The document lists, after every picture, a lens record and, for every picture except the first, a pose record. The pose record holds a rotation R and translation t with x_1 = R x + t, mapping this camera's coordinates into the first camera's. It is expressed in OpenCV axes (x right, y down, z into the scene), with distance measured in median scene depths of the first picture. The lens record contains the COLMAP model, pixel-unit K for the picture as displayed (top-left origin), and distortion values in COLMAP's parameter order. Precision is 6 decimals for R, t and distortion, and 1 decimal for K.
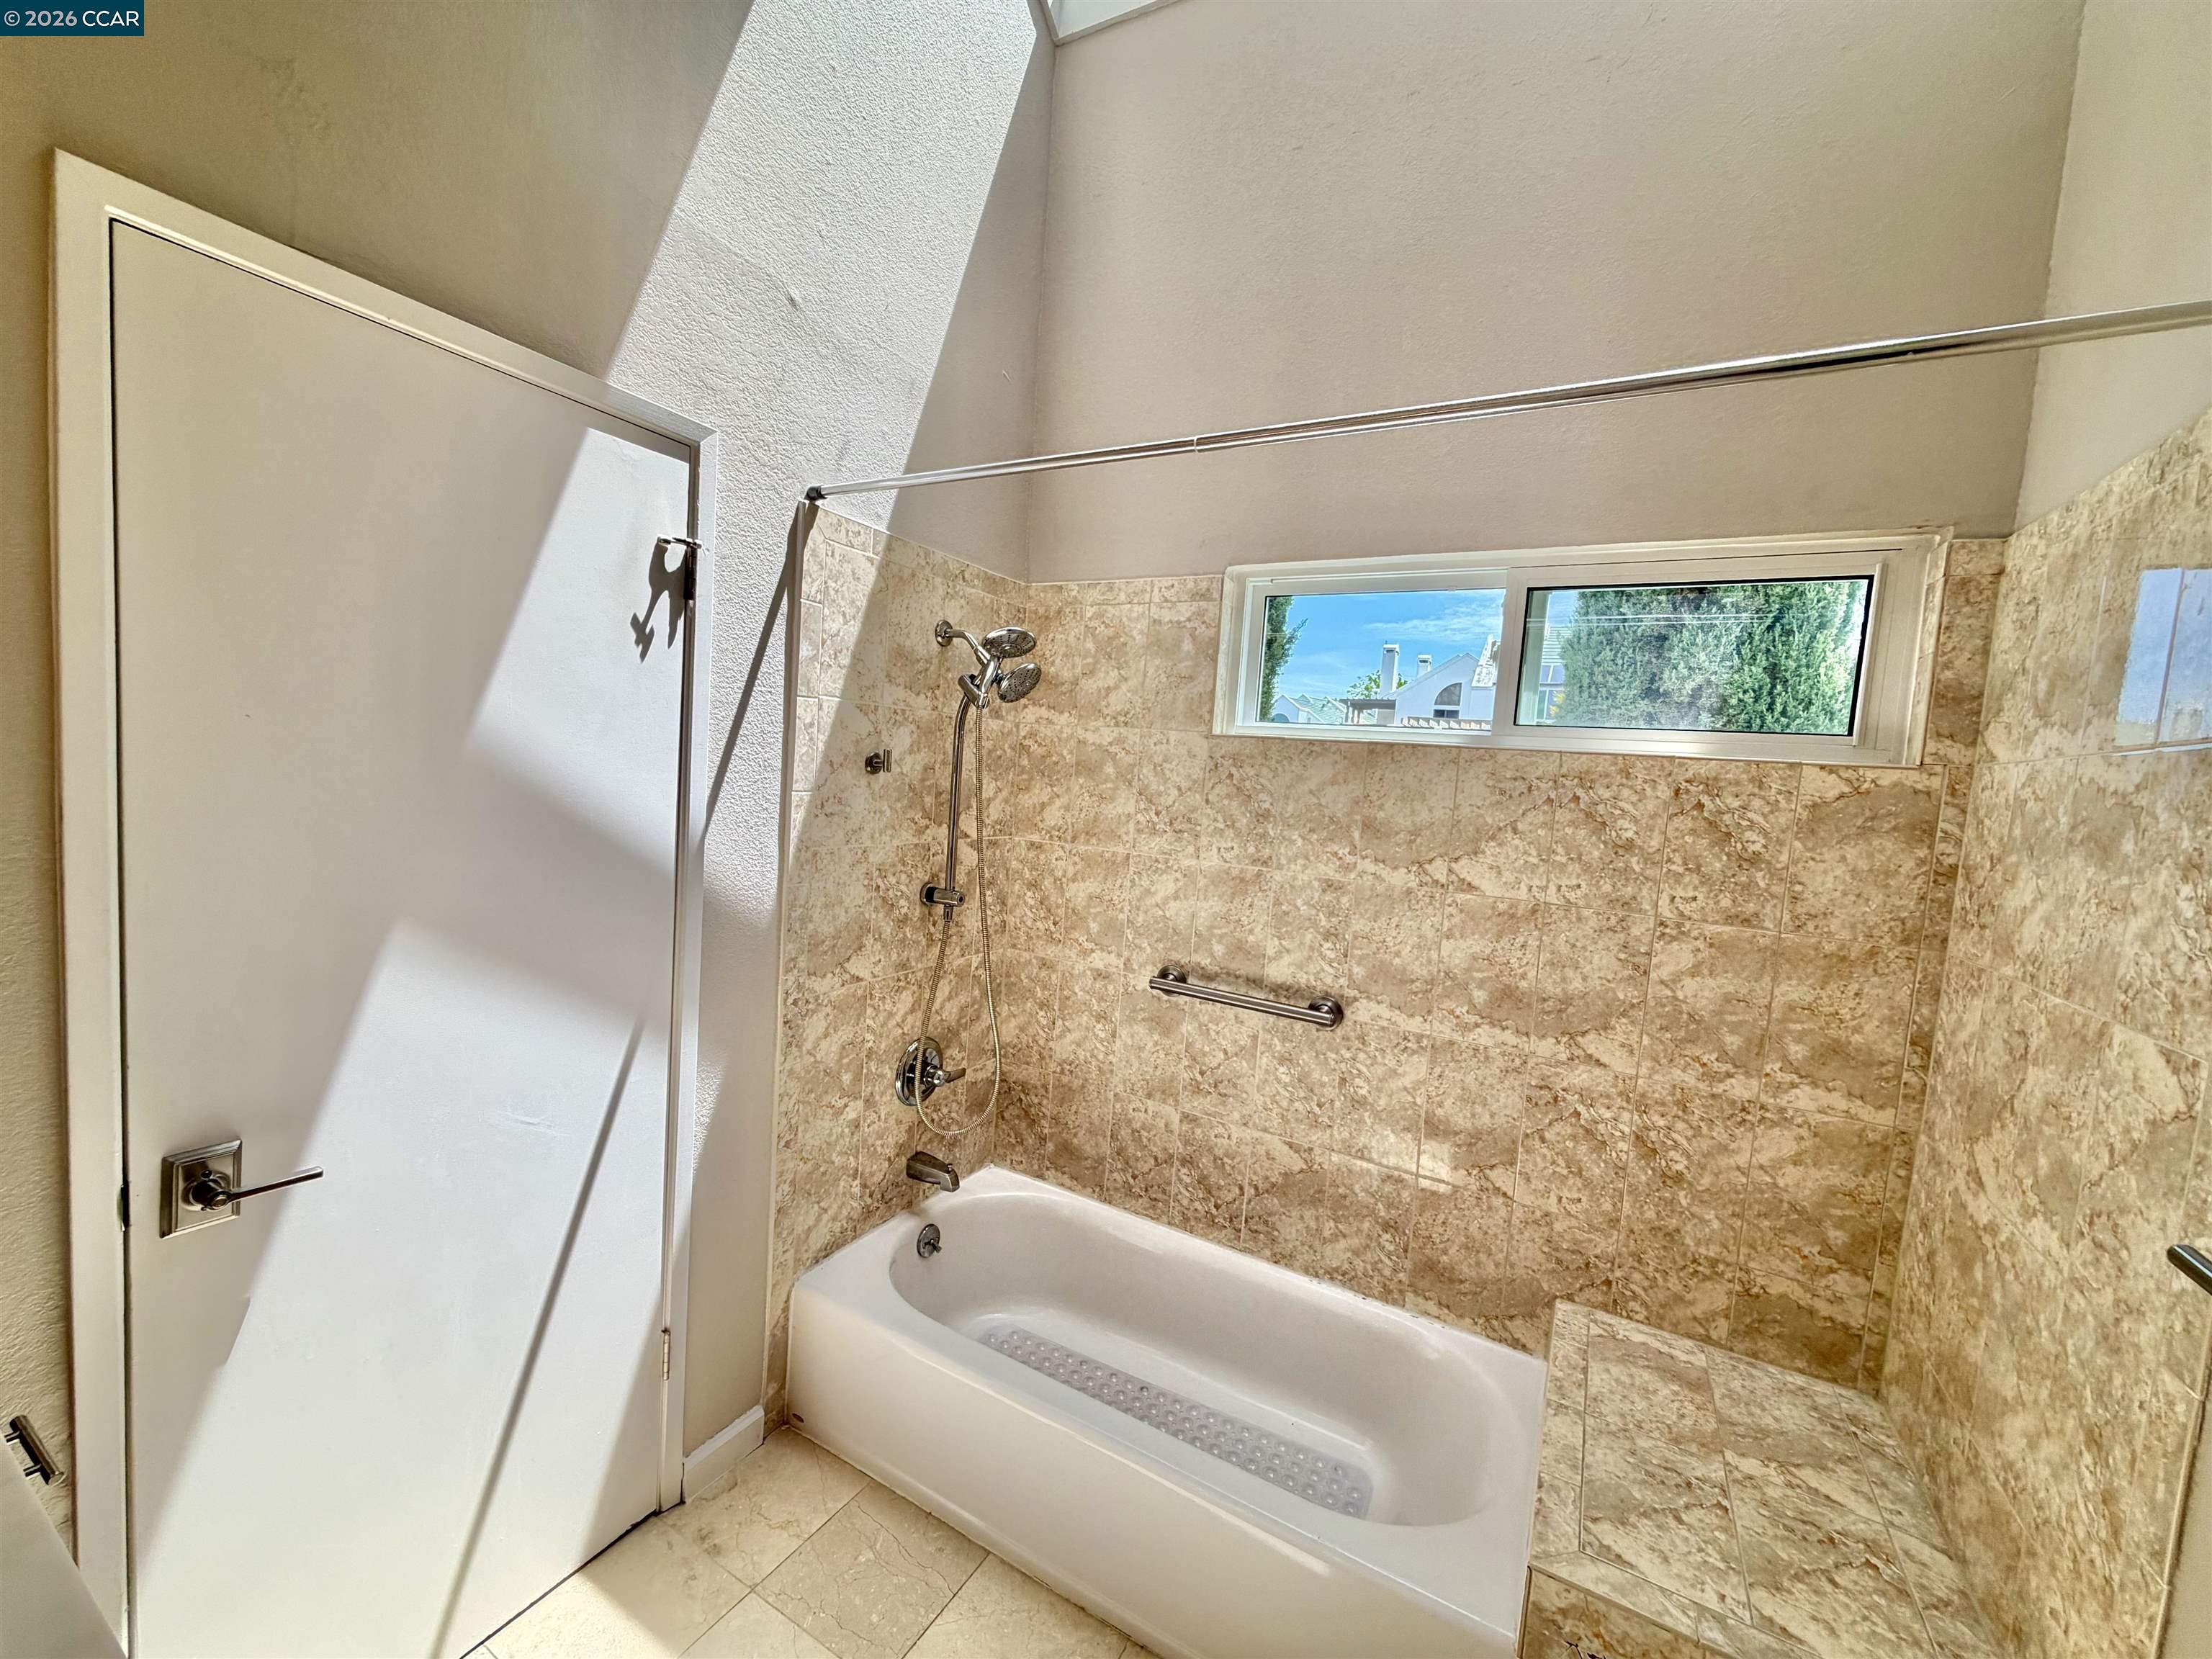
lens RADIAL K [[881.8, 0, 1103.6], [0, 881.8, 836.6], [0, 0, 1]] dist [0.001866, 0.000712]
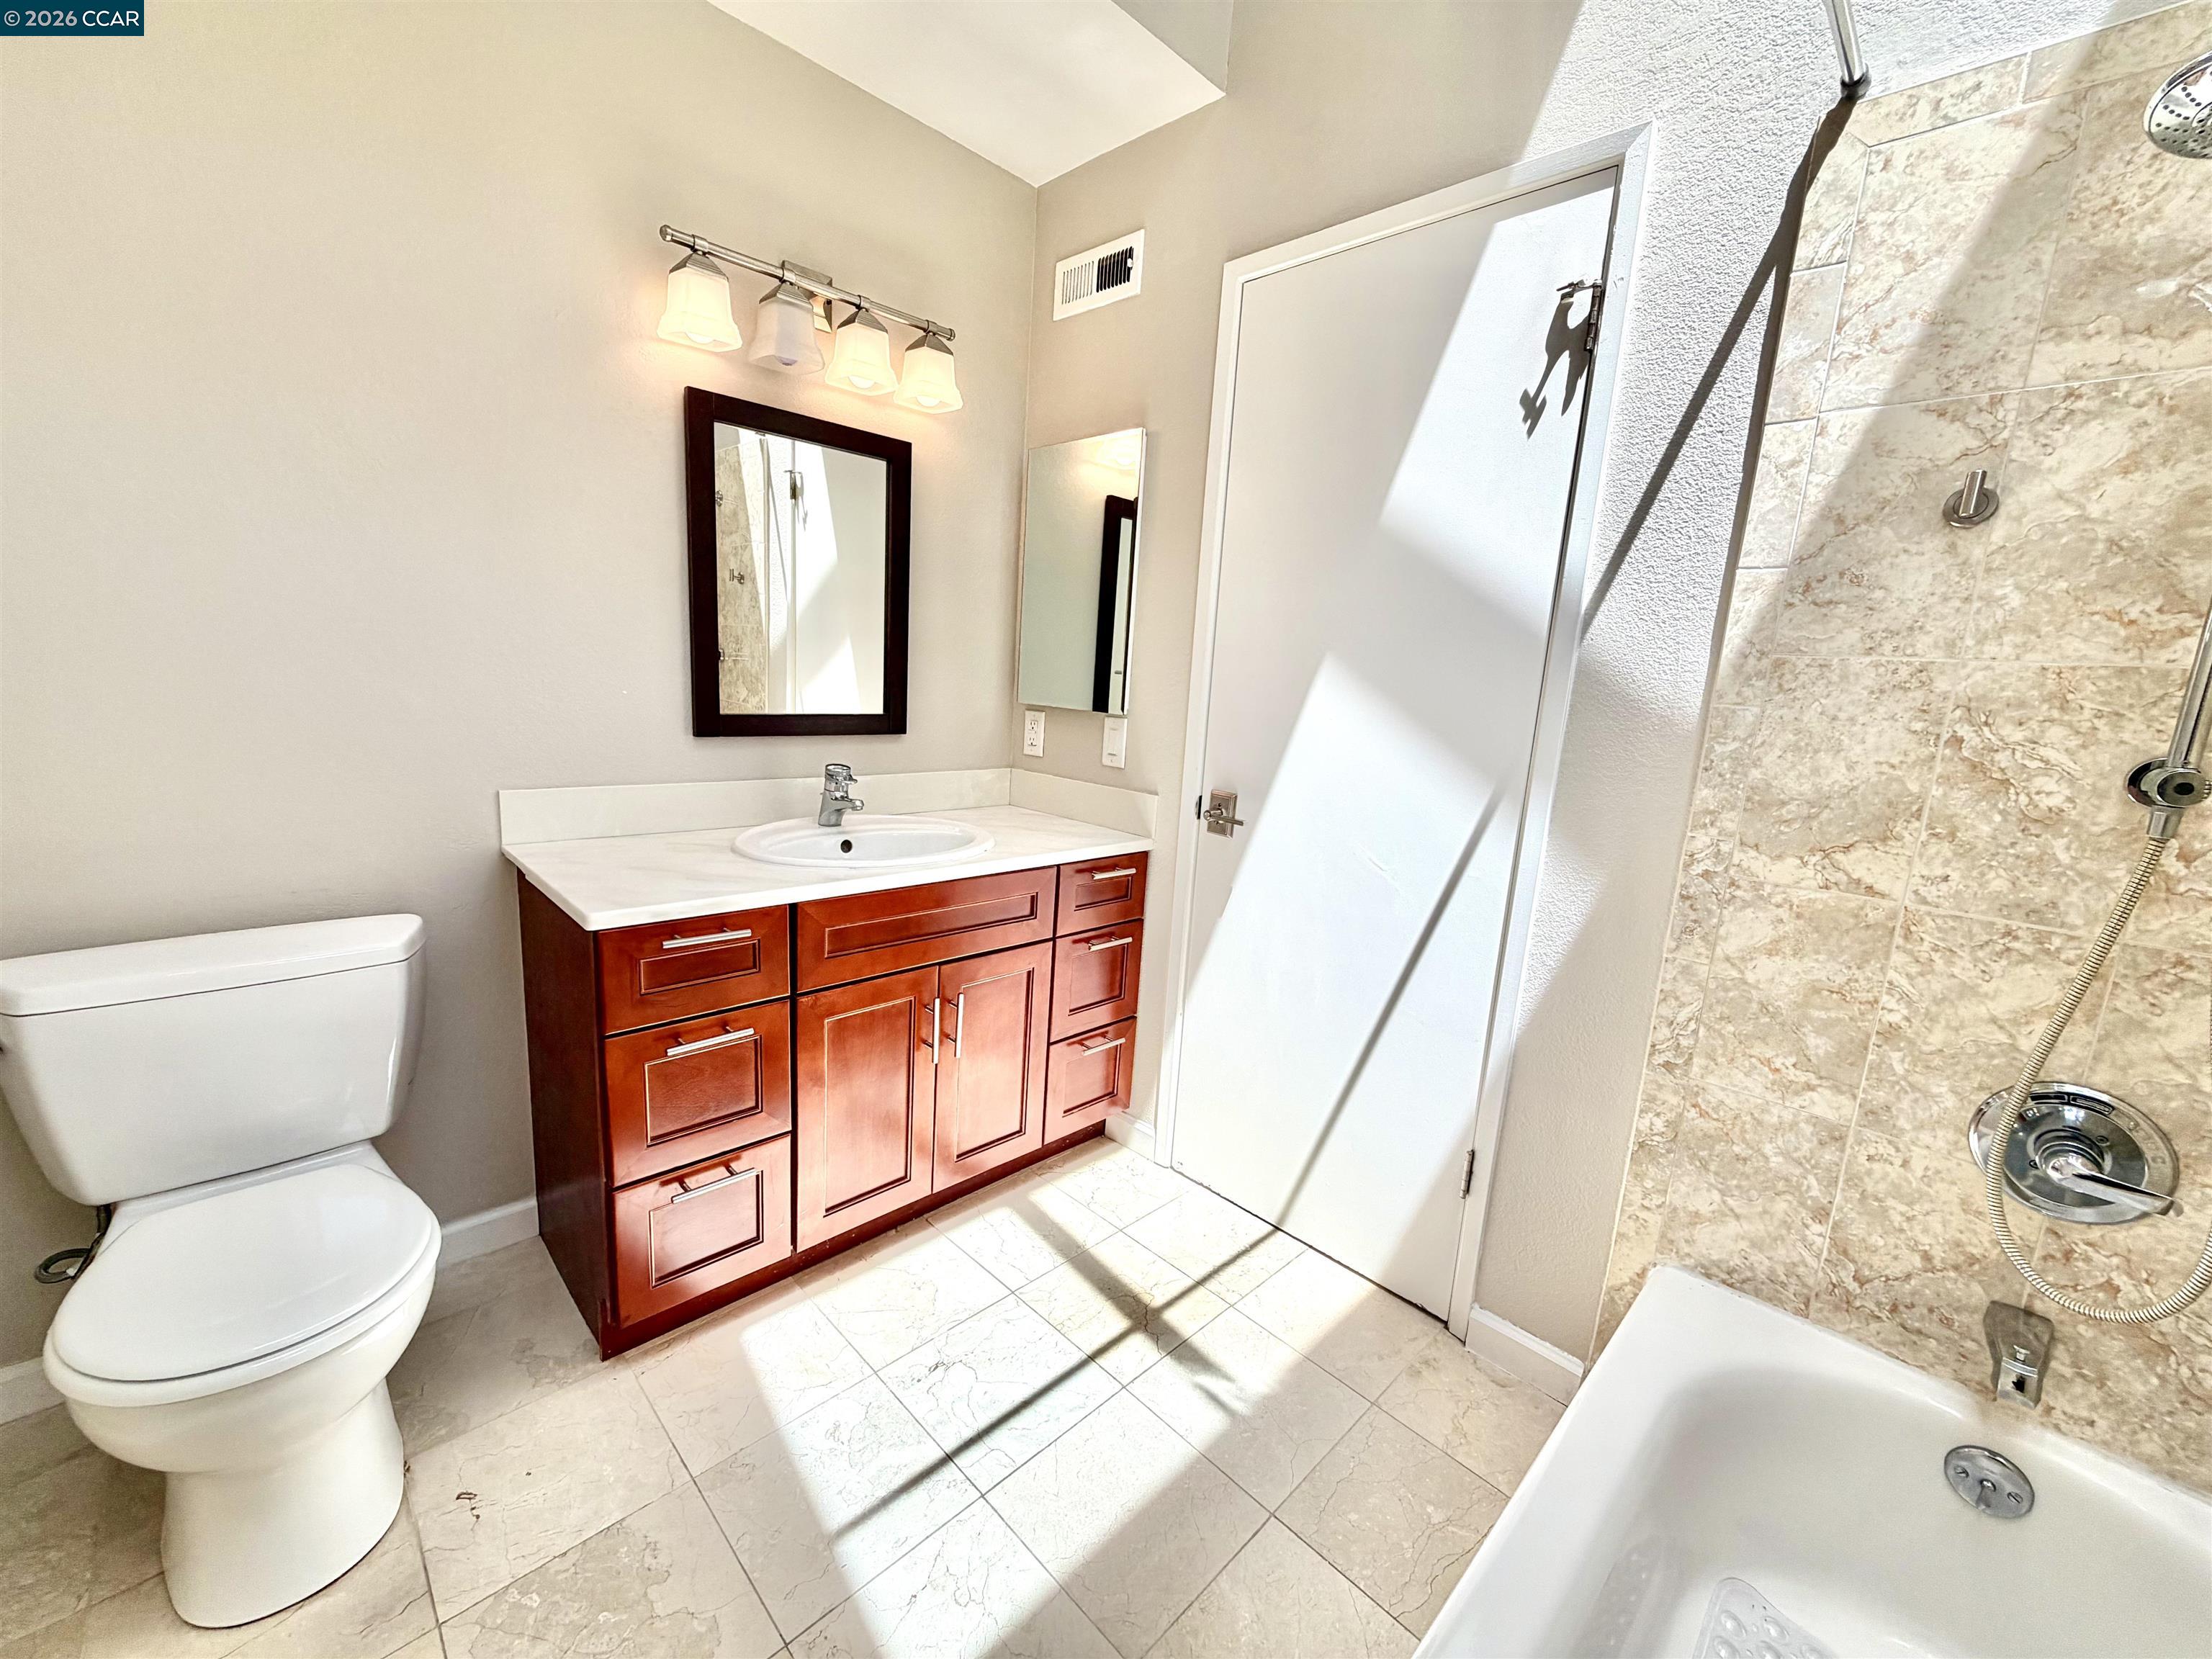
lens RADIAL K [[881.8, 0, 1099.3], [0, 881.8, 821.8], [0, 0, 1]] dist [0.001866, 0.000712]
pose [[-0.261633, 0.082555, -0.961630, 0.443996], [-0.153972, 0.980005, 0.126024, 0.127848], [0.952807, 0.181037, -0.243690, 0.677953]]
